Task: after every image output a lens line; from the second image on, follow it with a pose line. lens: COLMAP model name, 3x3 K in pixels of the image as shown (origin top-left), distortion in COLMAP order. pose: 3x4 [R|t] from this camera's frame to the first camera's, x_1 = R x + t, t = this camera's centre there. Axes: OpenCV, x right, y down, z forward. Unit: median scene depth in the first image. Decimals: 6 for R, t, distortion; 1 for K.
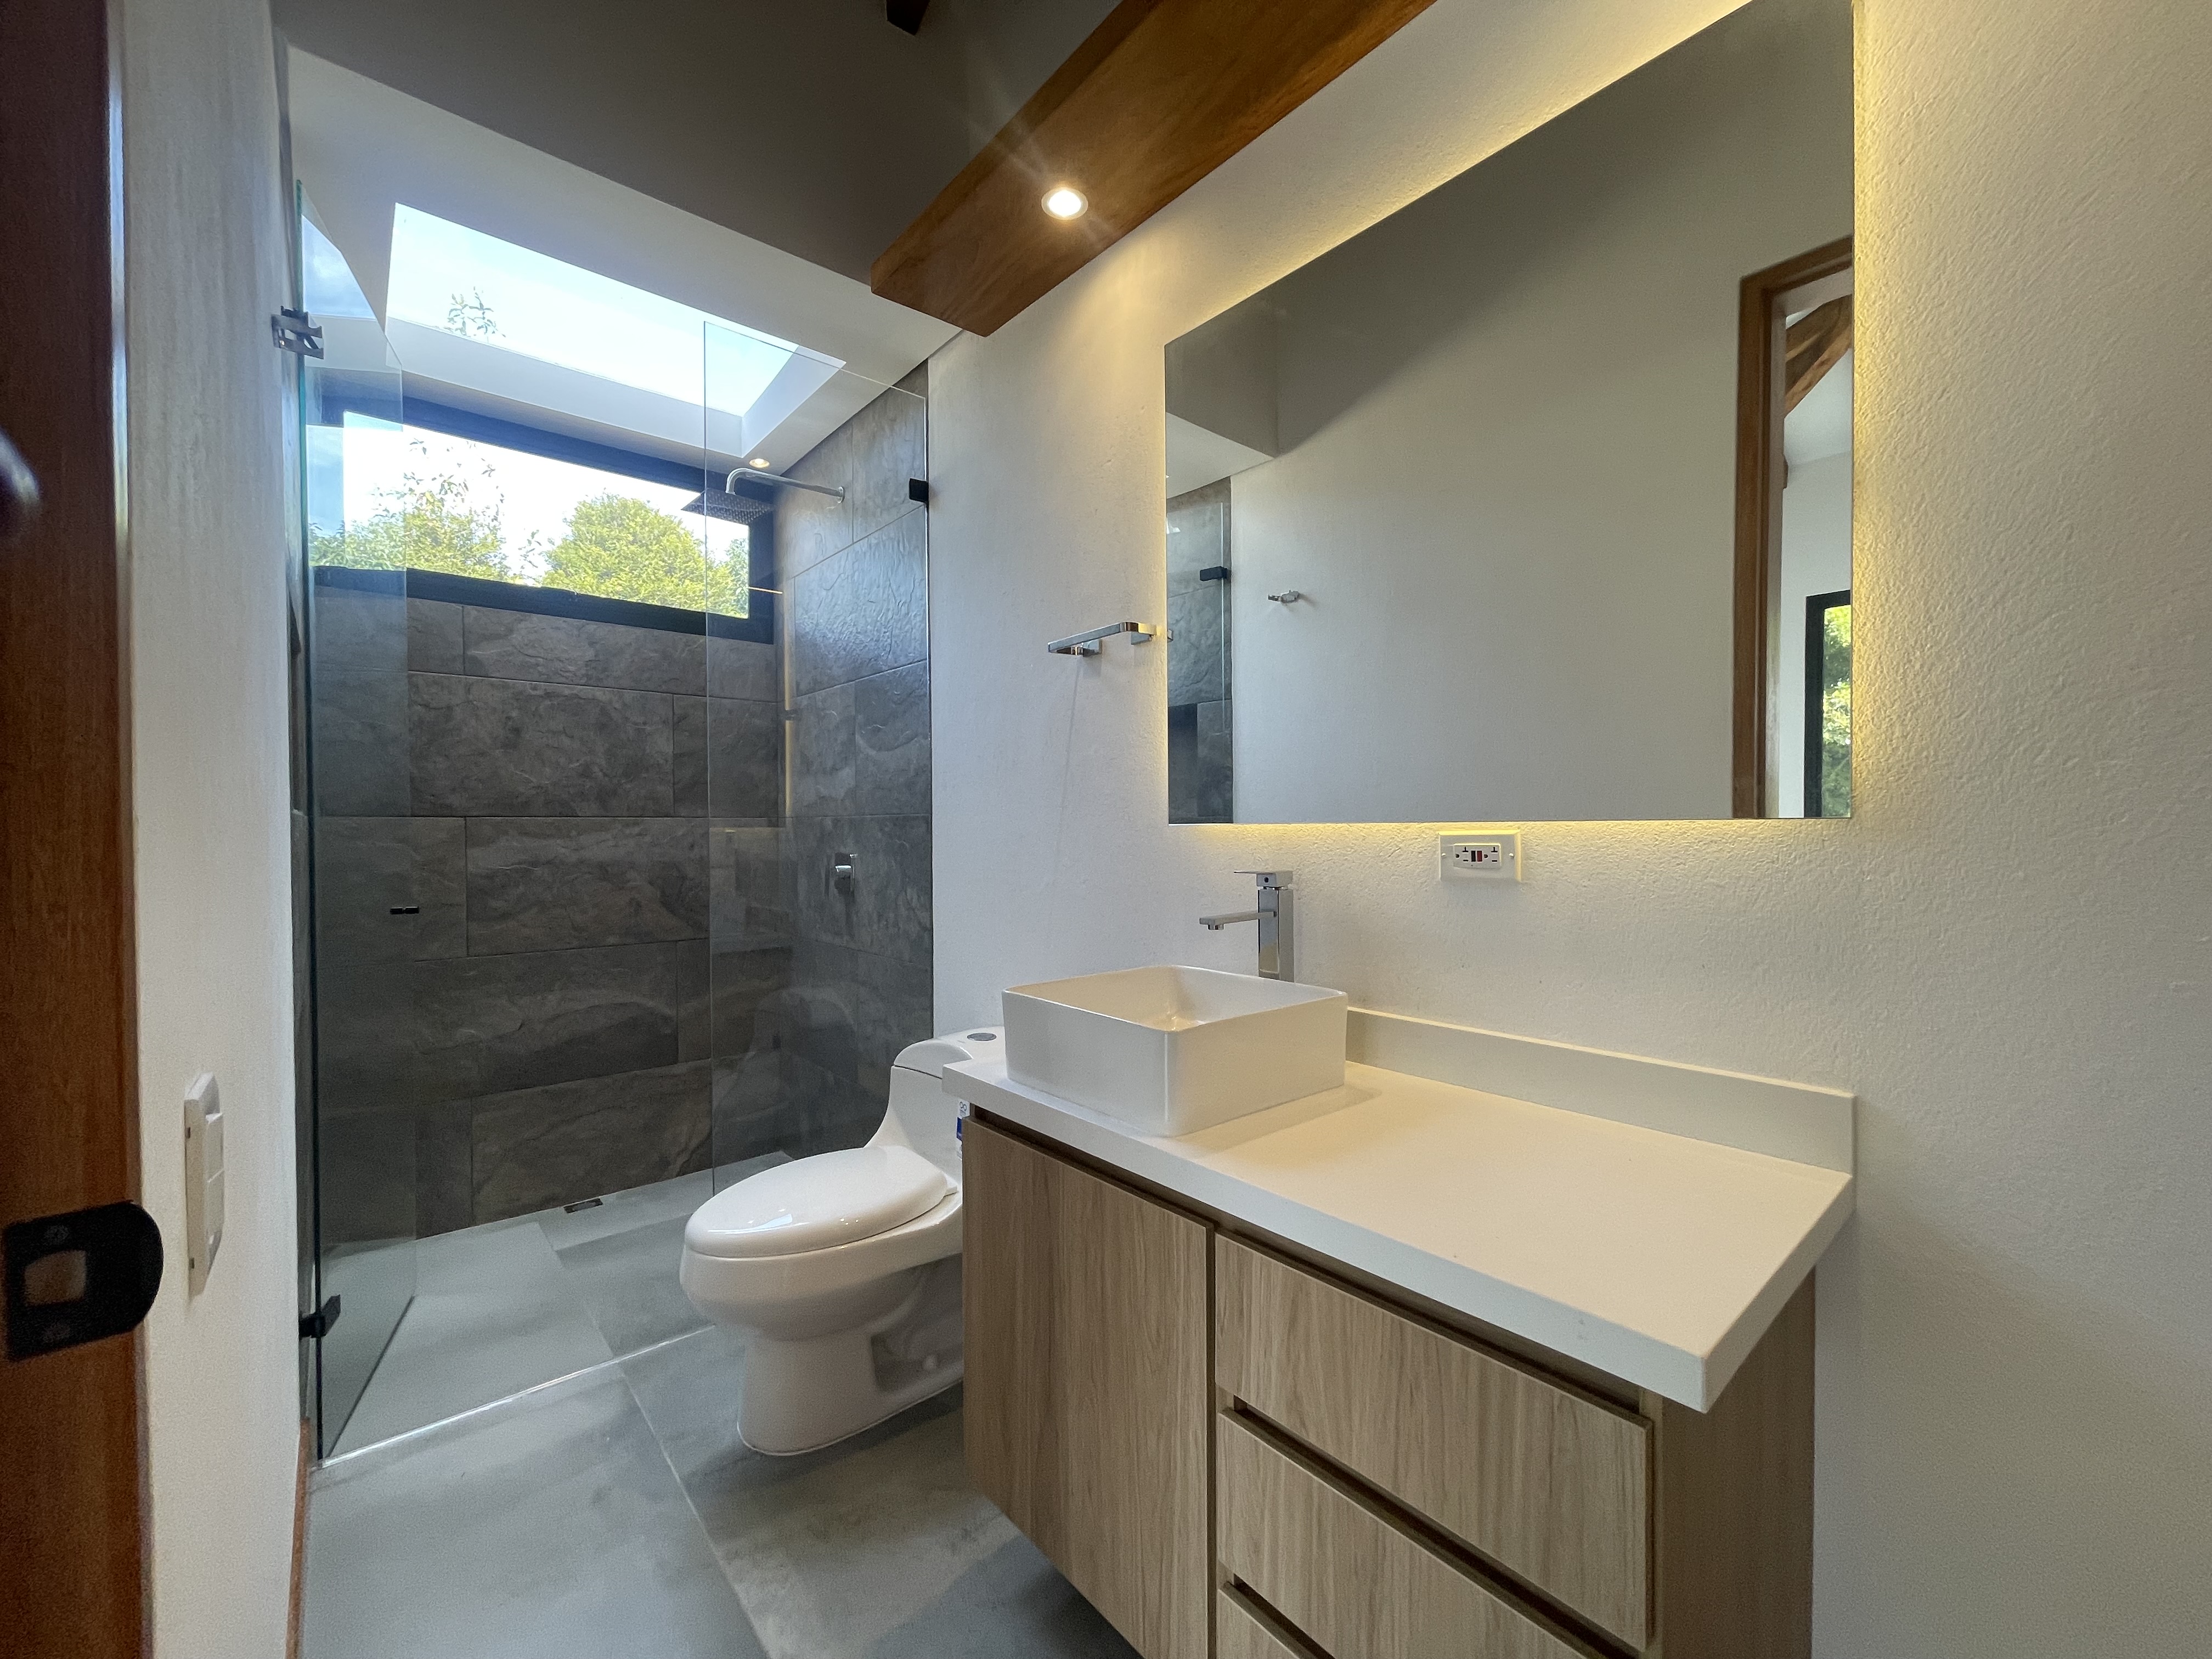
lens RADIAL K [[890.4, 0, 1108.2], [0, 890.4, 838.7], [0, 0, 1]] dist [-0.000864, -0.000936]
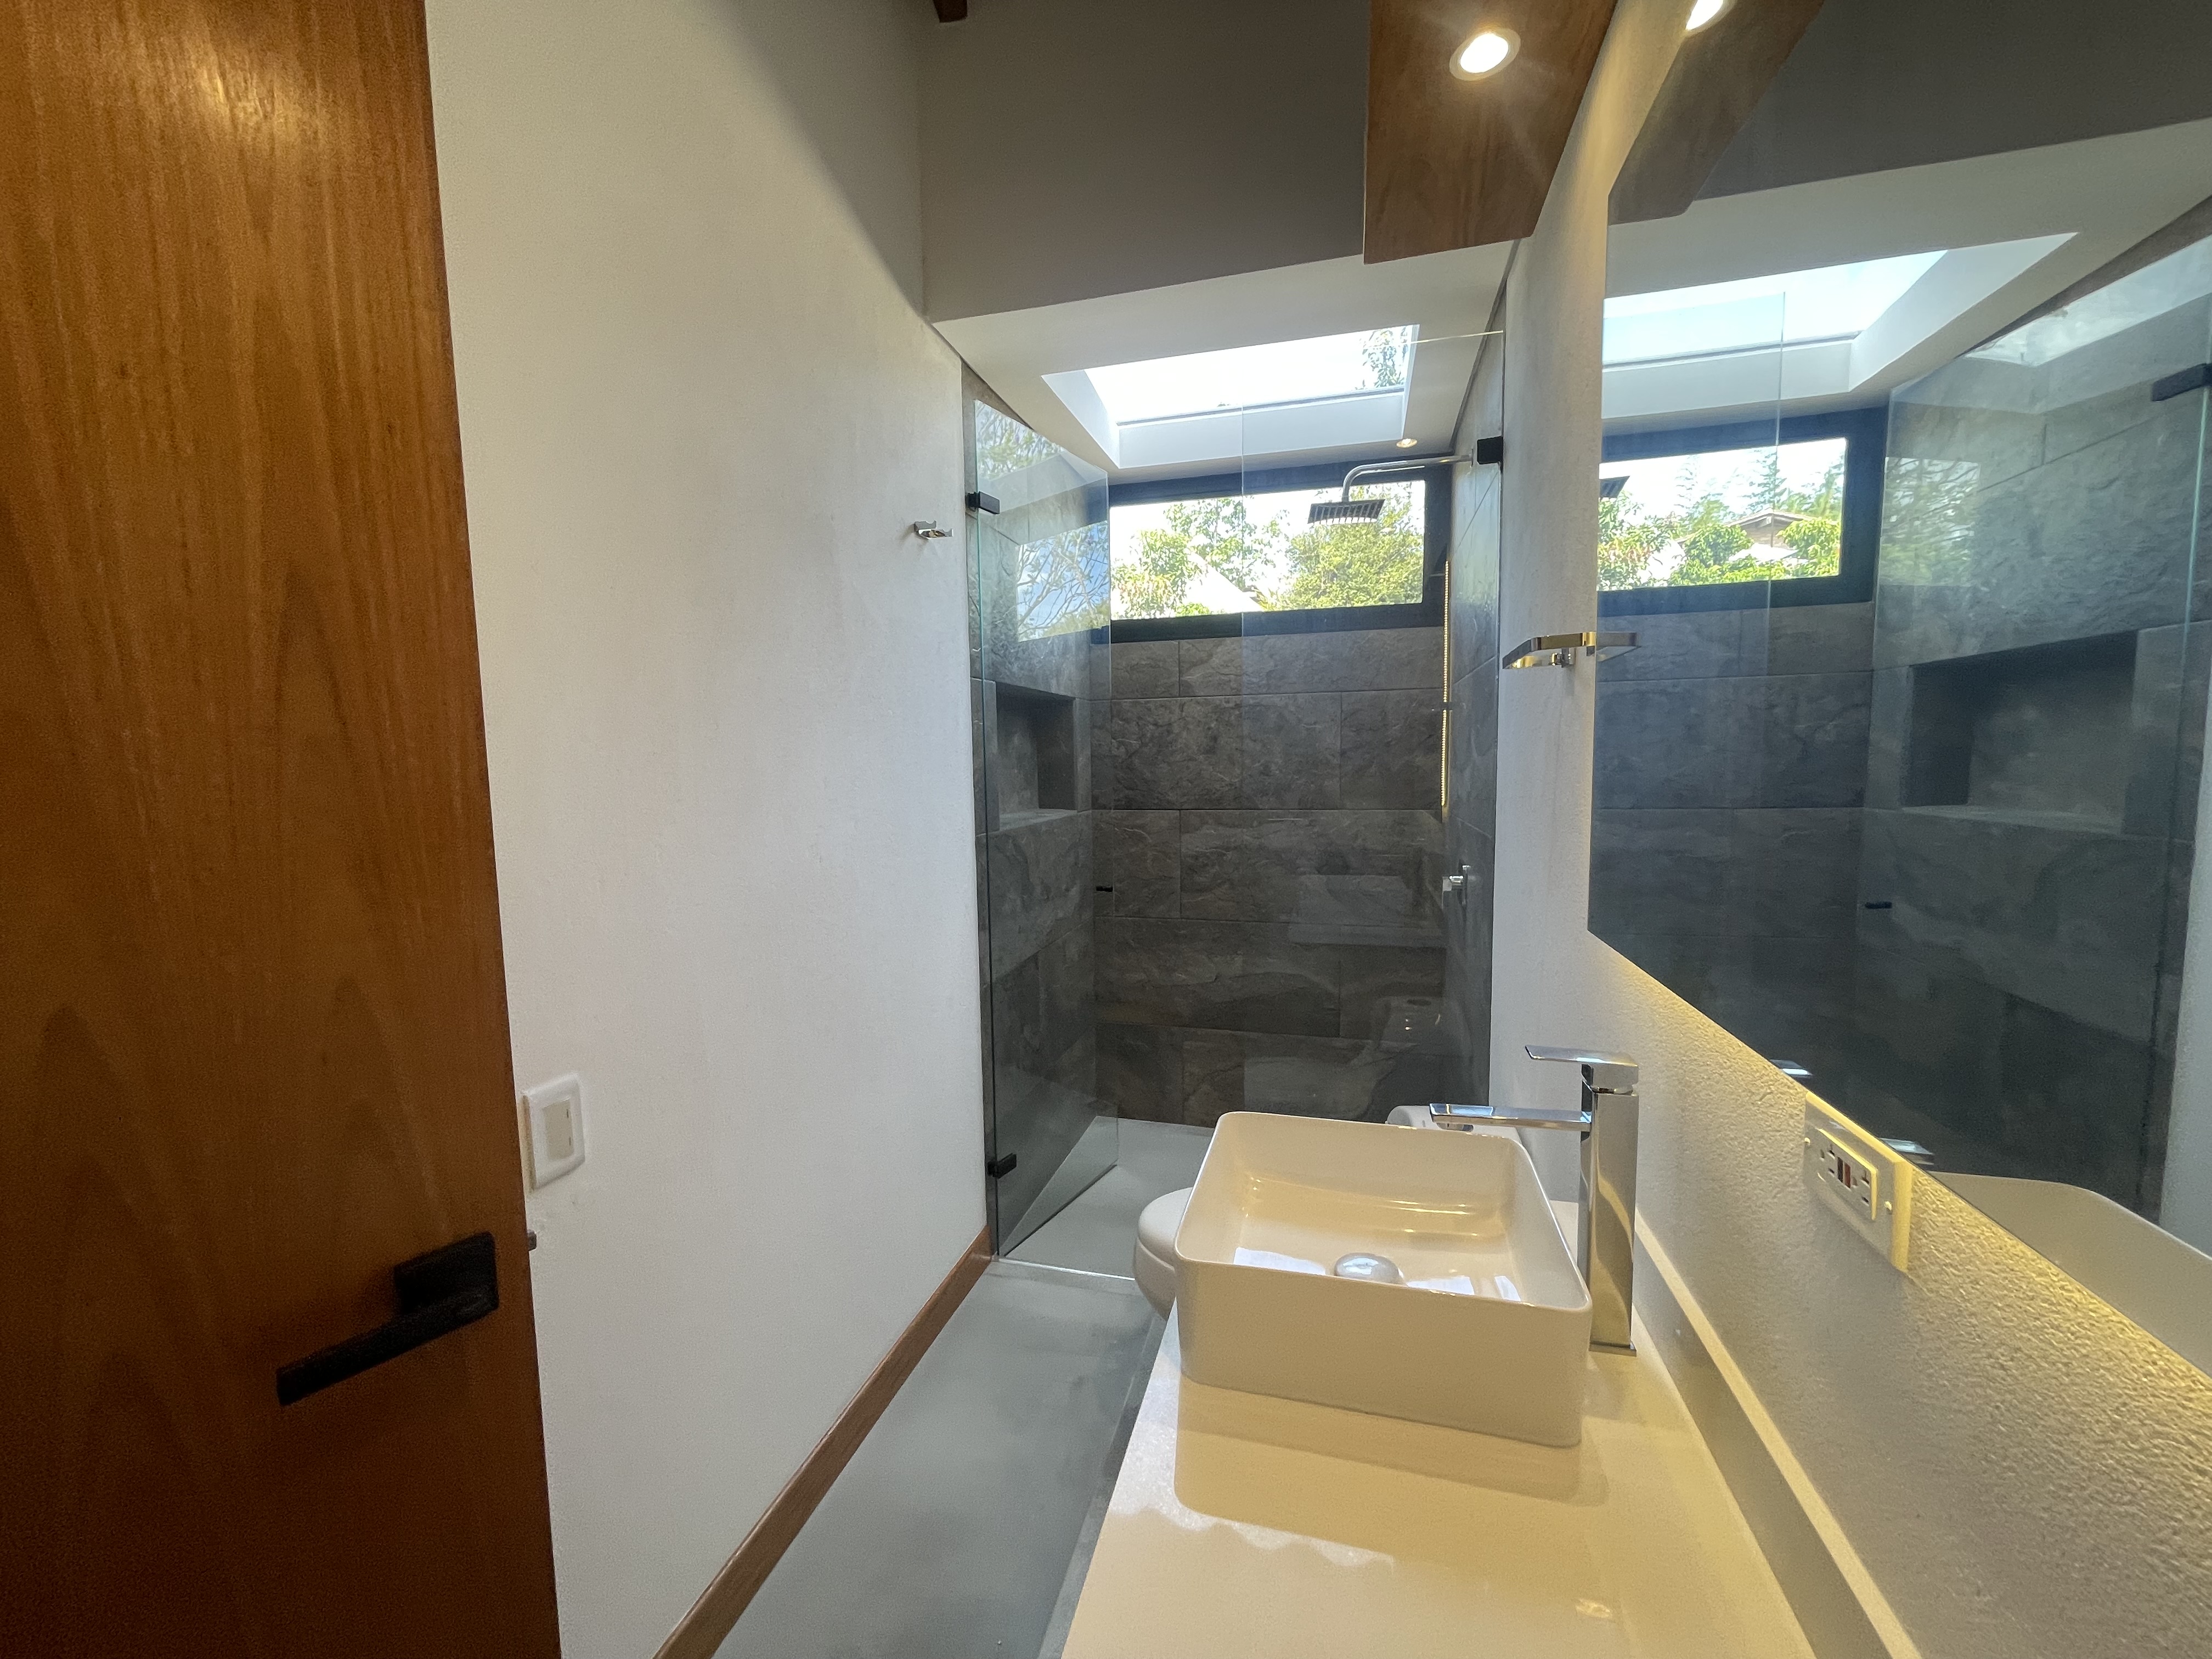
lens RADIAL K [[890.4, 0, 1108.2], [0, 890.4, 838.7], [0, 0, 1]] dist [-0.000864, -0.000936]
pose [[0.558449, 0.072209, -0.826390, 0.264675], [0.000397, 0.996181, 0.087314, -0.091884], [0.829539, -0.049089, 0.556287, 0.202109]]
